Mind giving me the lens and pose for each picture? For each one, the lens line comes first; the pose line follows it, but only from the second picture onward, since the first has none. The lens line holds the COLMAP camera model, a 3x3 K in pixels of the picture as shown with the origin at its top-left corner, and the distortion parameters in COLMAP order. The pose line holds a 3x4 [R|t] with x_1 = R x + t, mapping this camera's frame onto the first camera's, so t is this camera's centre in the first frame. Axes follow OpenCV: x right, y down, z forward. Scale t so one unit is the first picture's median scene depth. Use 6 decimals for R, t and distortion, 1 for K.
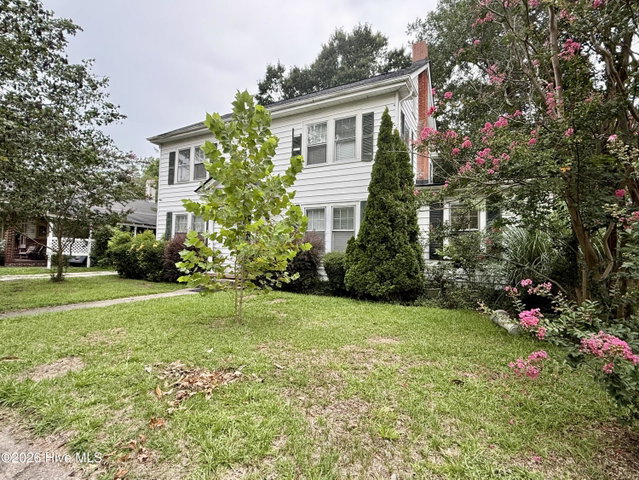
lens RADIAL K [[309.2, 0, 320.9], [0, 309.2, 241.9], [0, 0, 1]] dist [0.004026, 0.000252]
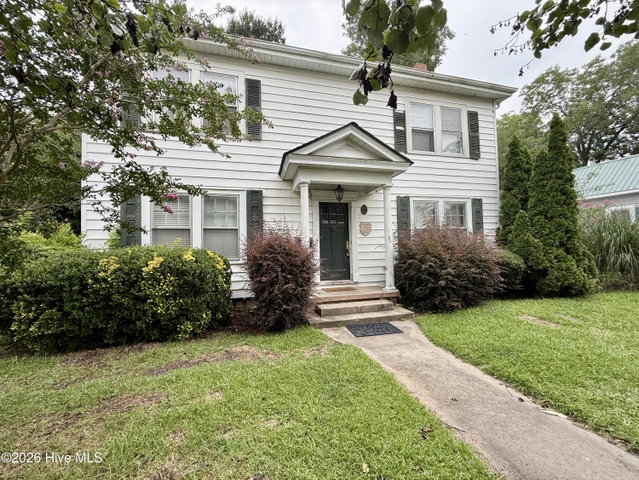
lens RADIAL K [[256.7, 0, 322.7], [0, 256.7, 240.6], [0, 0, 1]] dist [0.003140, -0.000749]
pose [[0.731276, -0.020053, 0.681786, -0.703771], [0.017171, 0.999792, 0.010989, -0.013411], [-0.681865, 0.003671, 0.731469, 0.651313]]
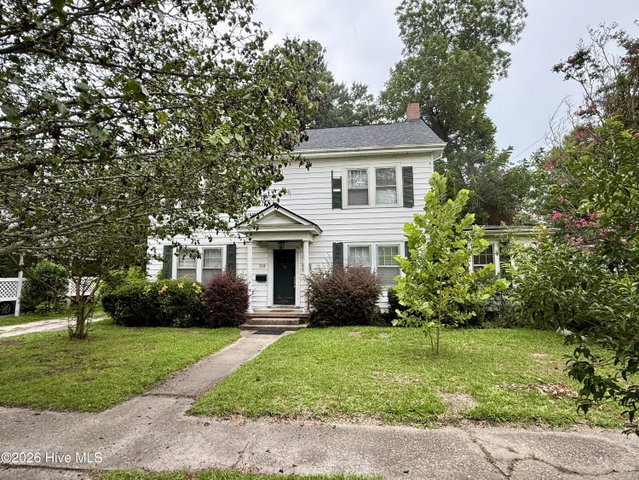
lens RADIAL K [[332.7, 0, 320.7], [0, 332.7, 243.8], [0, 0, 1]] dist [-0.004578, -0.000532]
pose [[0.933605, 0.003230, 0.358290, -0.547271], [0.017810, 0.998305, -0.055409, -0.053023], [-0.357861, 0.058111, 0.931965, -0.039369]]
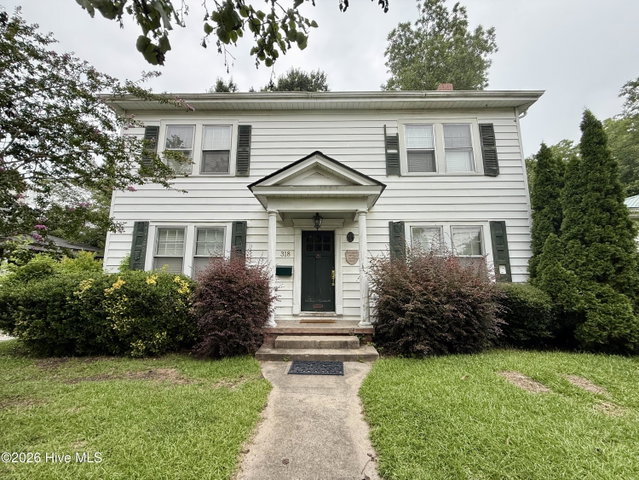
lens RADIAL K [[256.7, 0, 320.2], [0, 256.7, 241.4], [0, 0, 1]] dist [0.003140, -0.000749]
pose [[0.889360, 0.045970, 0.454891, -0.527397], [0.005275, 0.993835, -0.110748, -0.004596], [-0.457177, 0.100894, 0.883634, 0.543051]]
